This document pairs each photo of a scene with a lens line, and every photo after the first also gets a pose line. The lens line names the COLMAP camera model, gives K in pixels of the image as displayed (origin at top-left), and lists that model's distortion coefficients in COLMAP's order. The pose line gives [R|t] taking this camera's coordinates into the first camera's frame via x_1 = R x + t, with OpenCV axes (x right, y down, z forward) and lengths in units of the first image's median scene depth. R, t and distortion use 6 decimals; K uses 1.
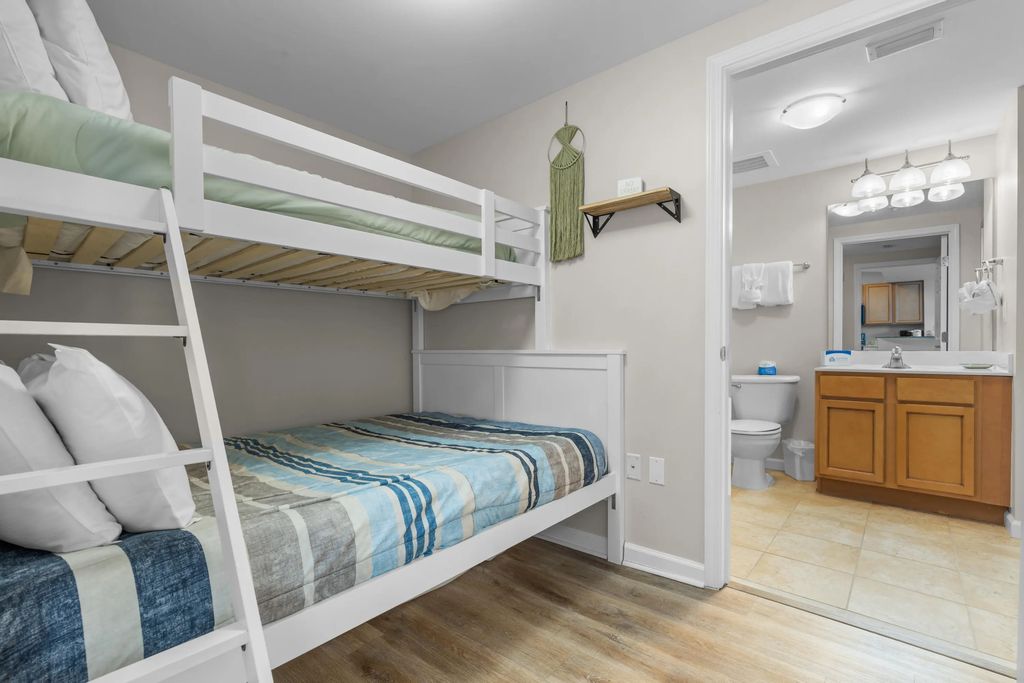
lens RADIAL K [[463.0, 0, 511.6], [0, 463.0, 349.7], [0, 0, 1]] dist [-0.001408, -0.000325]
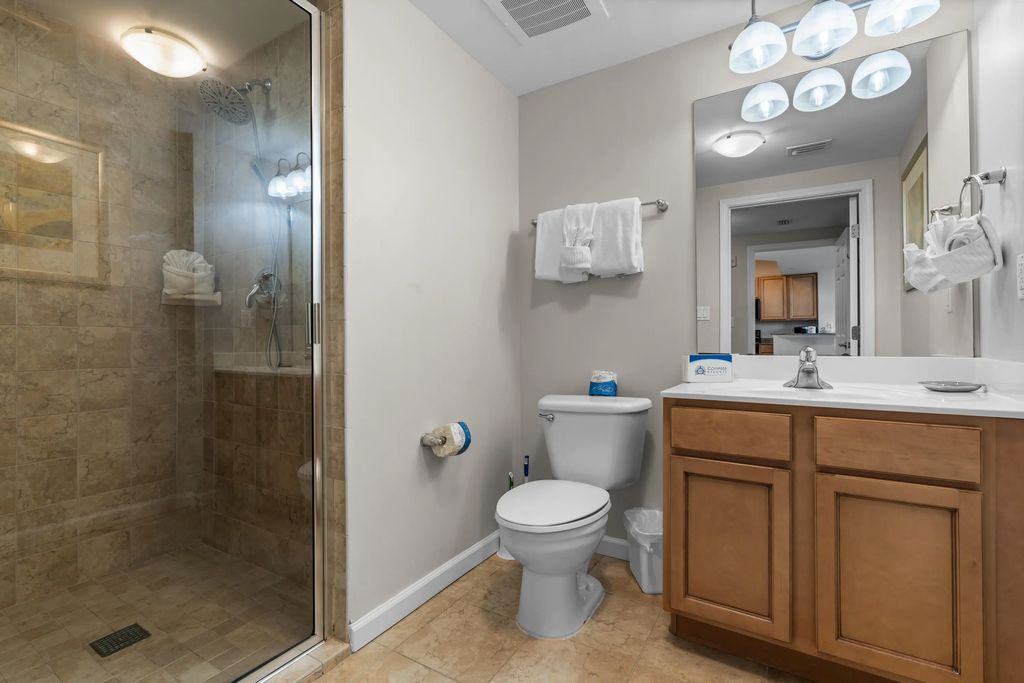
lens RADIAL K [[463.3, 0, 512.9], [0, 463.3, 339.5], [0, 0, 1]] dist [0.001314, 0.000461]
pose [[0.987232, 0.003397, 0.159250, 0.363307], [-0.001058, 0.999890, -0.014770, -0.007150], [-0.159283, 0.014412, 0.987128, 0.464347]]
